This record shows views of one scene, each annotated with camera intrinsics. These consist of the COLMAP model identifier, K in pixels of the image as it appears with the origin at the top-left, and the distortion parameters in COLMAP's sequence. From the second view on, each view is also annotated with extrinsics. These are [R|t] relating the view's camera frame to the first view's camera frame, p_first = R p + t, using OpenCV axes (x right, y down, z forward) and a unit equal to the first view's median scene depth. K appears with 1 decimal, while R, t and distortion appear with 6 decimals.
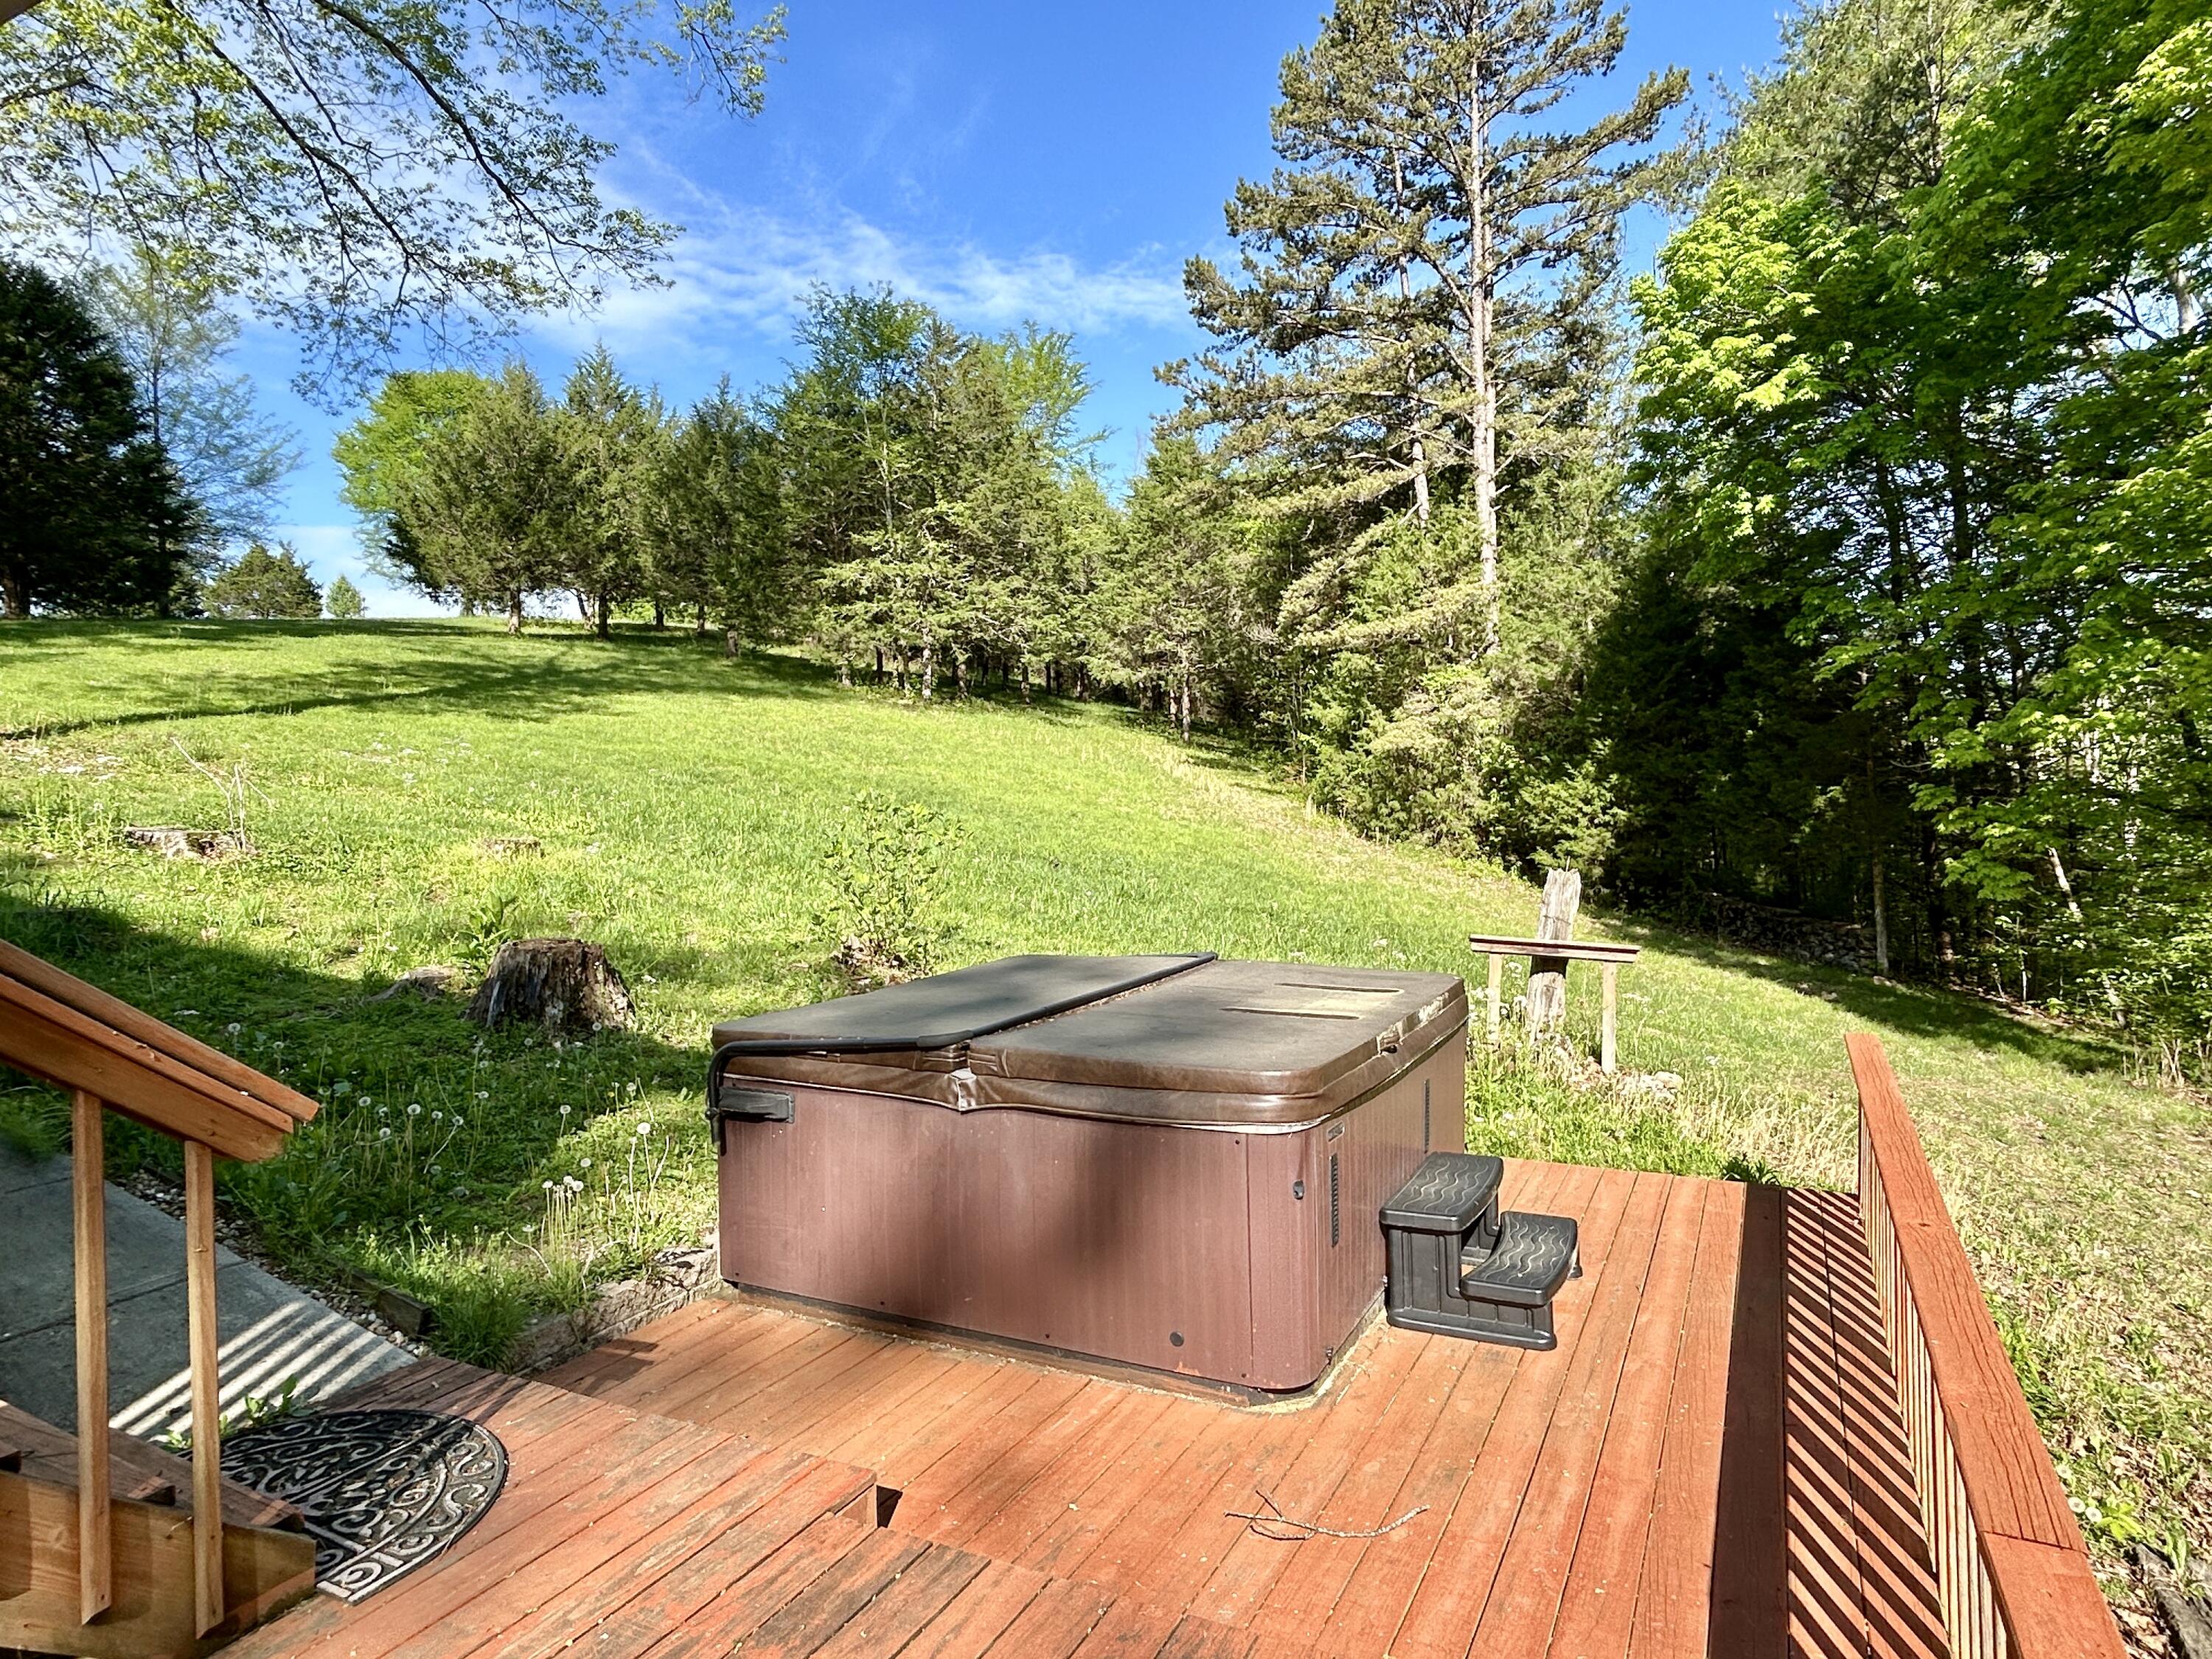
lens RADIAL K [[1315.0, 0, 1085.3], [0, 1315.0, 812.3], [0, 0, 1]] dist [-0.005294, 0.007786]
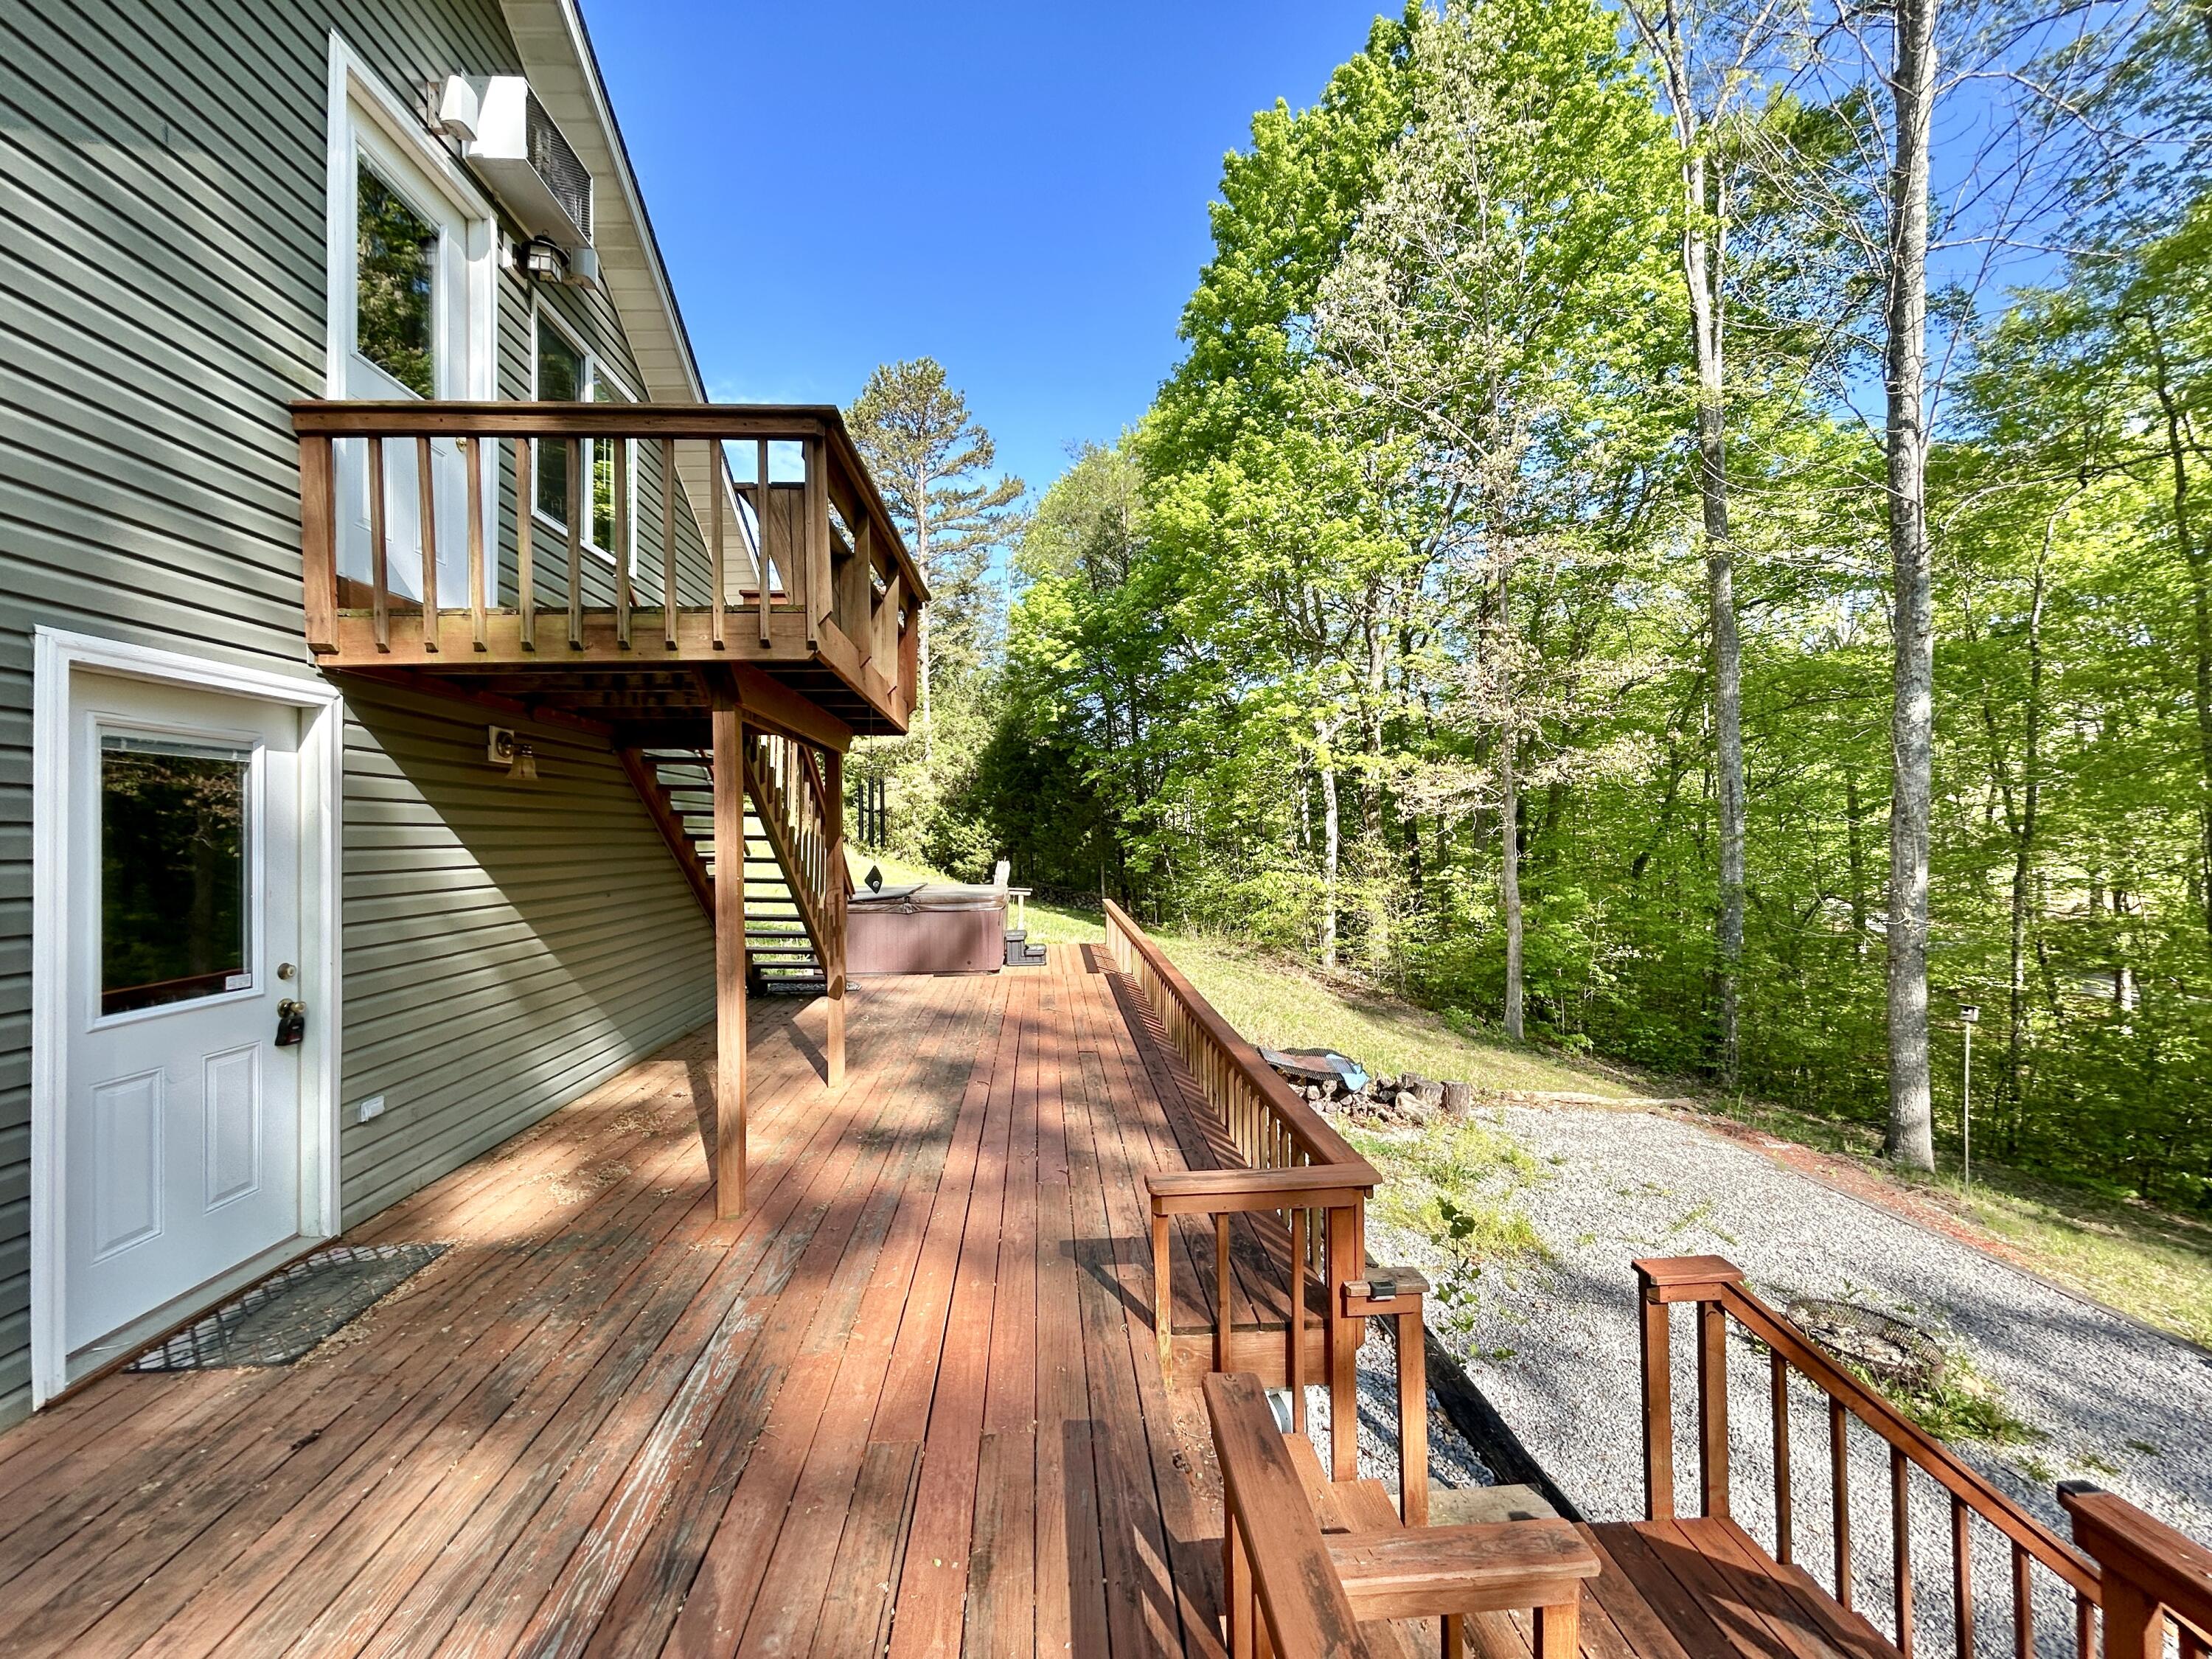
lens RADIAL K [[892.8, 0, 1093.3], [0, 892.8, 822.3], [0, 0, 1]] dist [0.000998, 0.000561]
pose [[0.856377, 0.010162, 0.516251, -0.137164], [0.000107, 0.999803, -0.019857, -0.002124], [-0.516351, 0.017060, 0.856207, -0.207619]]
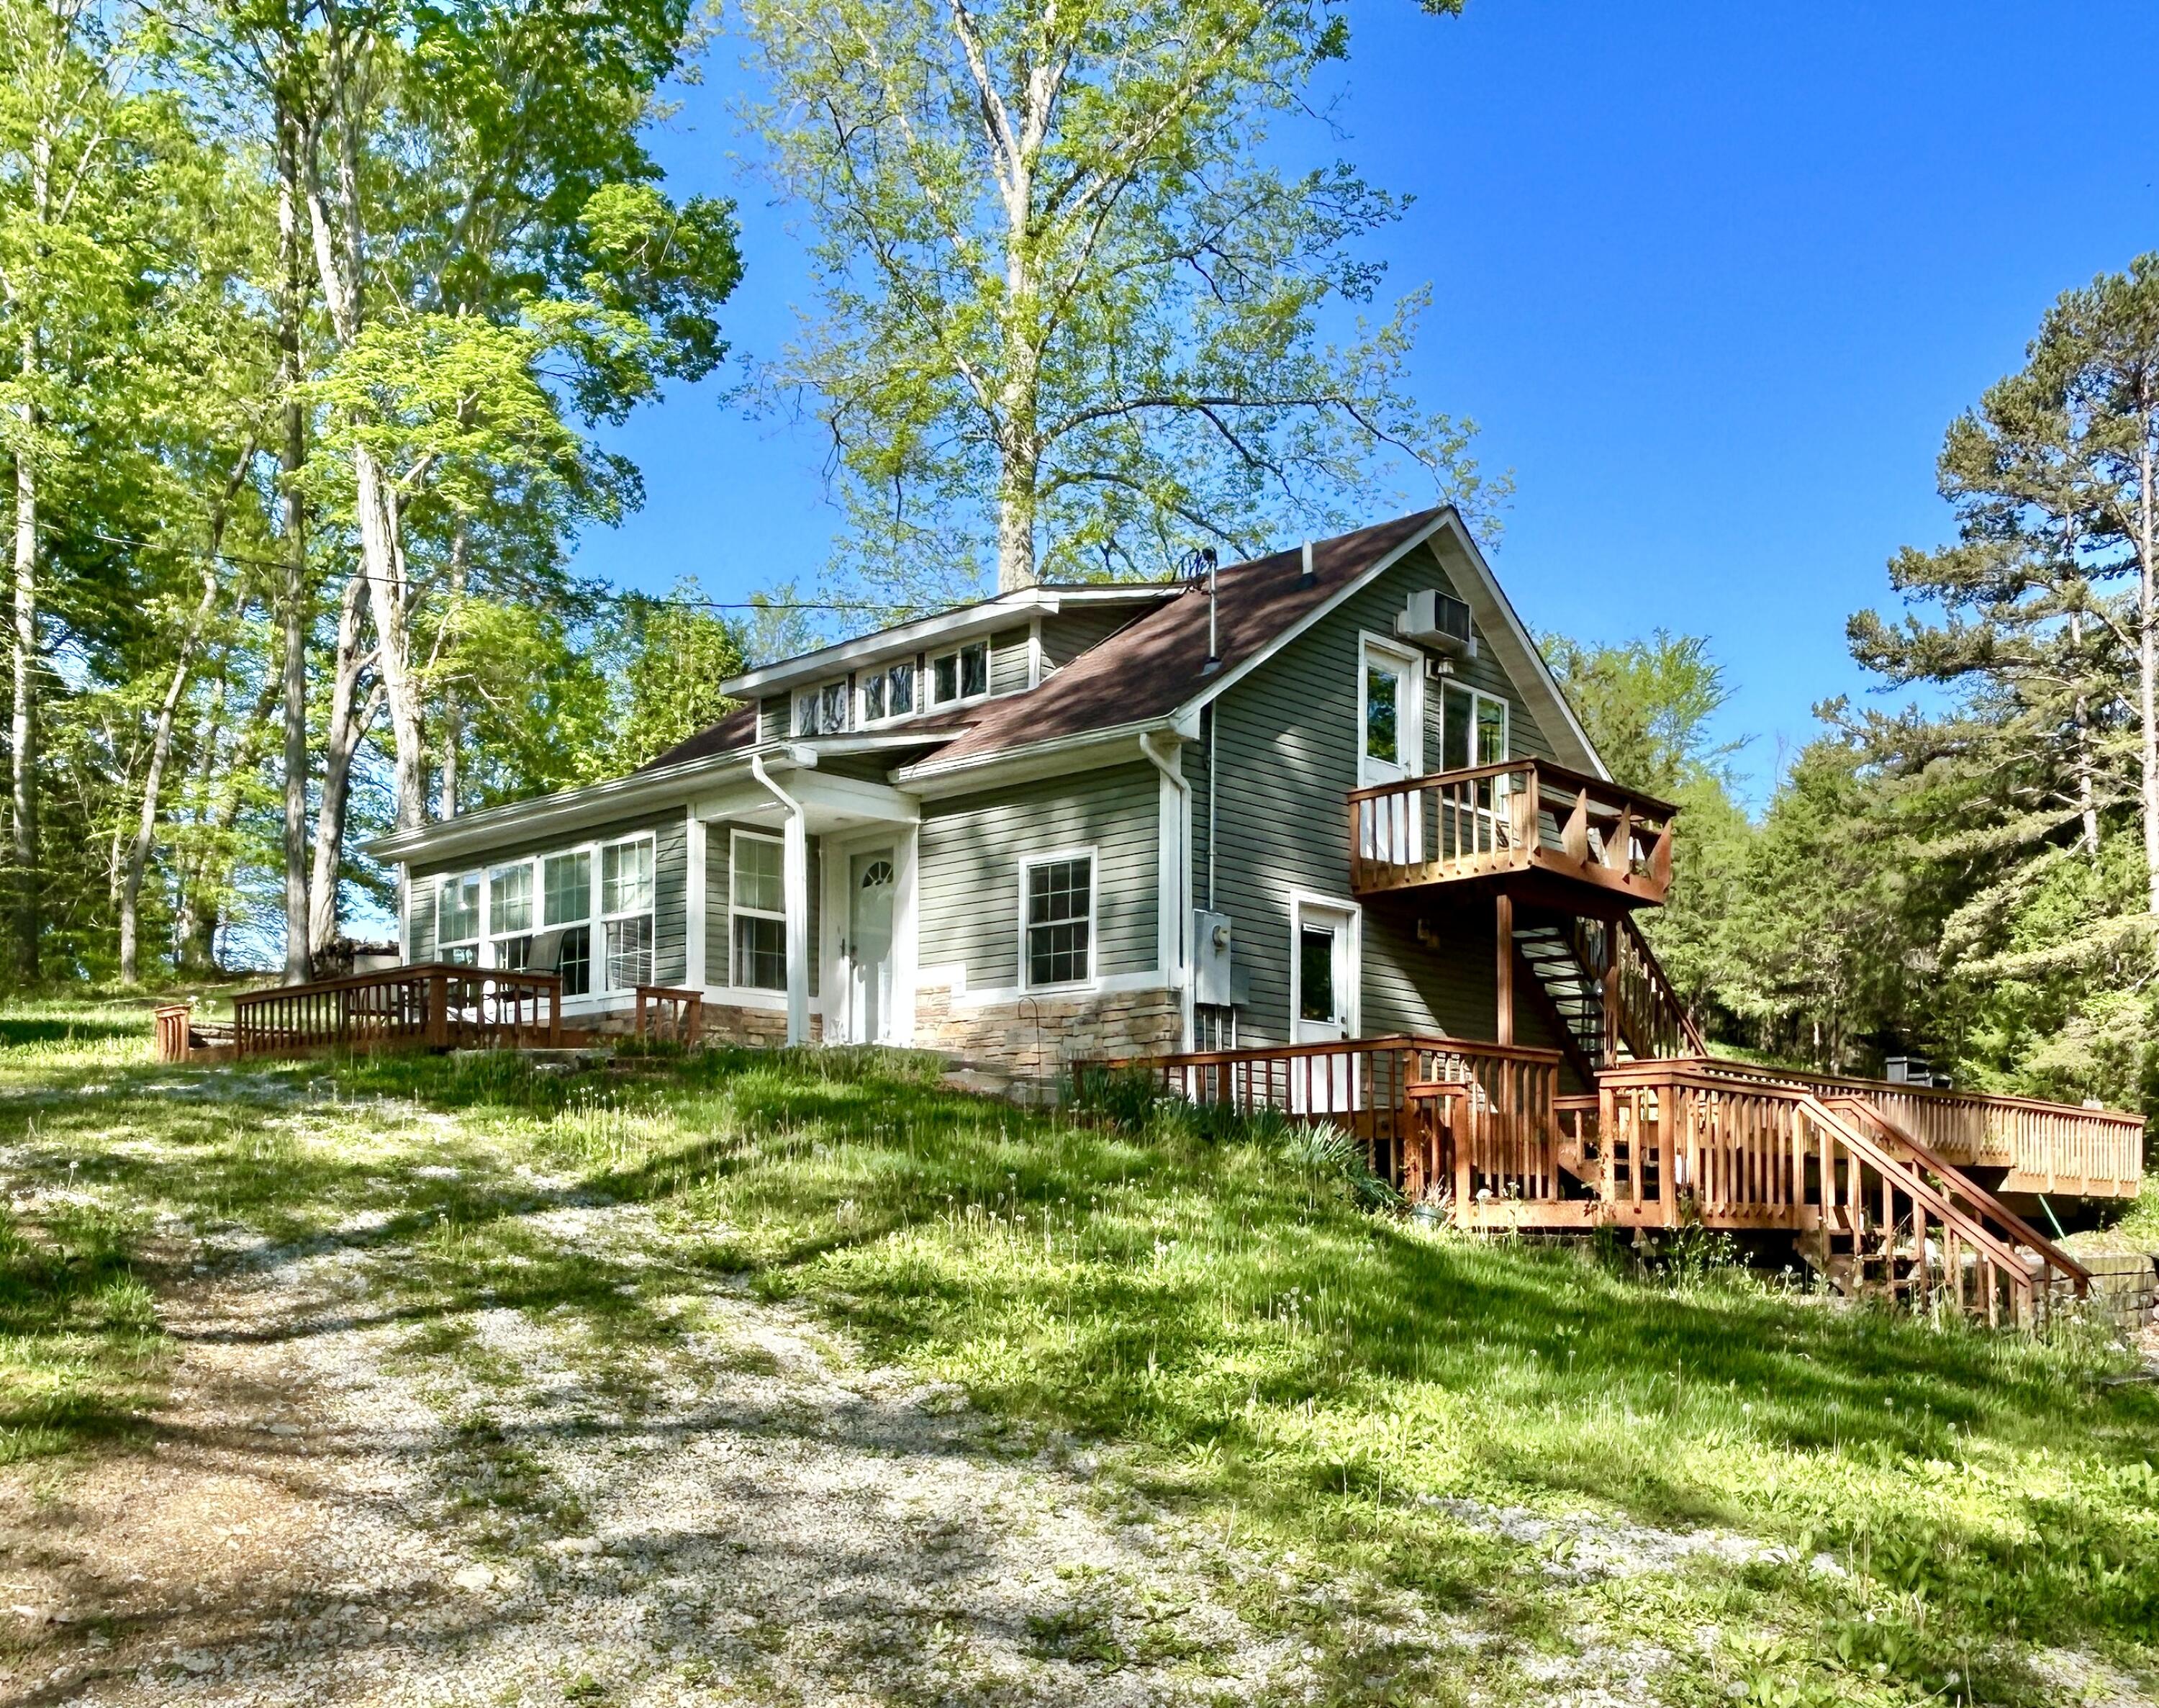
lens RADIAL K [[2013.4, 0, 1038.5], [0, 2013.4, 1150.8], [0, 0, 1]] dist [0.005302, 0.000000]
pose [[0.958992, 0.014304, -0.283071, -0.078350], [-0.024730, 0.999140, -0.033293, 0.079437], [0.282352, 0.038928, 0.958521, -0.688575]]
